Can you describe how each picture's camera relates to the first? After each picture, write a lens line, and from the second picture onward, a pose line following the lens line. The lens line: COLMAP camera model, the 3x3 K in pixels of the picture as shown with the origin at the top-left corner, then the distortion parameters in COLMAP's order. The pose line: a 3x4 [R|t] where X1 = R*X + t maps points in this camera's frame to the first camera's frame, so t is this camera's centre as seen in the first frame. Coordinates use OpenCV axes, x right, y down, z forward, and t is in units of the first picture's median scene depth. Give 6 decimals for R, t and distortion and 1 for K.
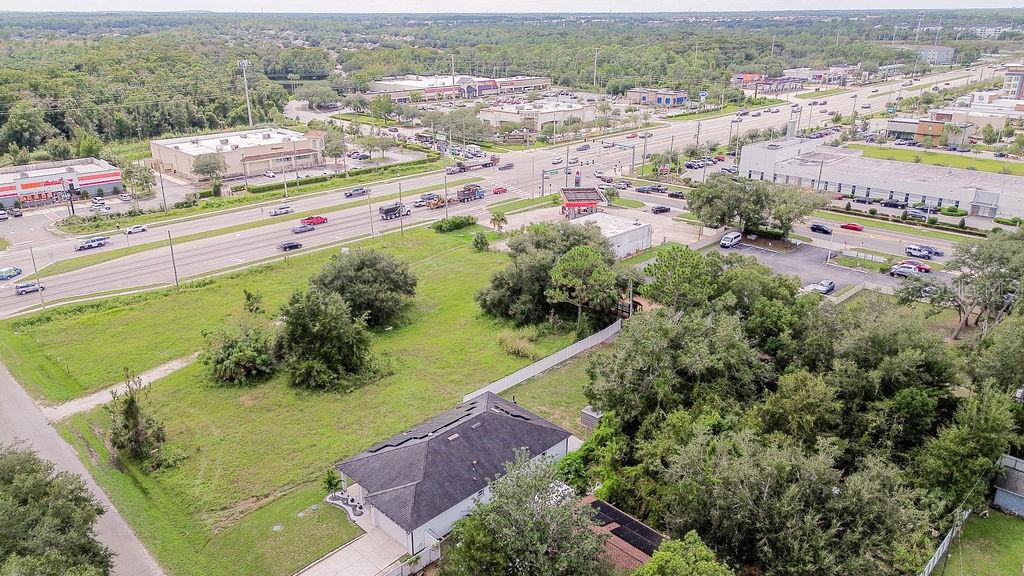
lens RADIAL K [[733.4, 0, 508.6], [0, 733.4, 272.9], [0, 0, 1]] dist [0.065631, -0.059996]
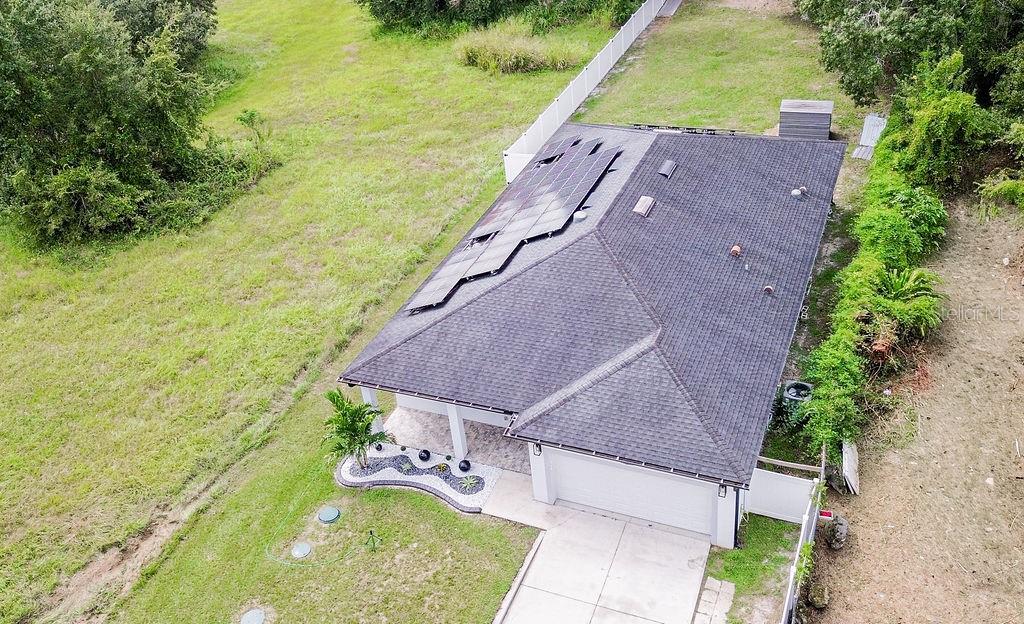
lens RADIAL K [[932.3, 0, 514.1], [0, 932.3, 283.6], [0, 0, 1]] dist [0.137430, -0.296713]
pose [[0.923524, -0.271262, 0.271146, -0.207500], [0.211575, 0.949973, 0.229755, 0.112335], [-0.319905, -0.154816, 0.934715, 0.467391]]
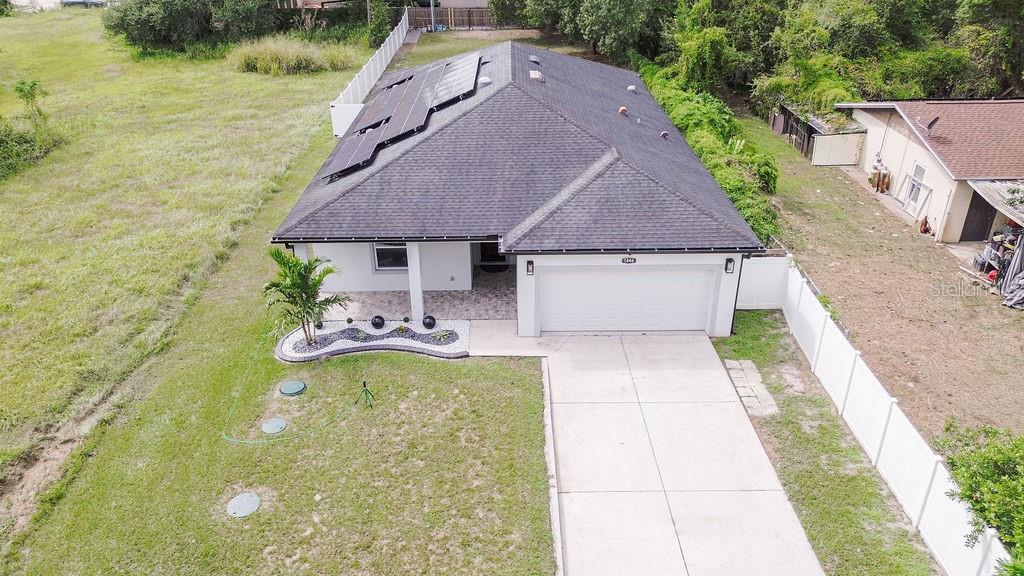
lens RADIAL K [[733.4, 0, 508.6], [0, 733.4, 272.9], [0, 0, 1]] dist [0.065631, -0.059996]
pose [[0.709548, -0.324469, 0.625508, -0.273754], [0.245536, 0.945891, 0.212137, 0.185006], [-0.660495, 0.003063, 0.750825, 0.575163]]
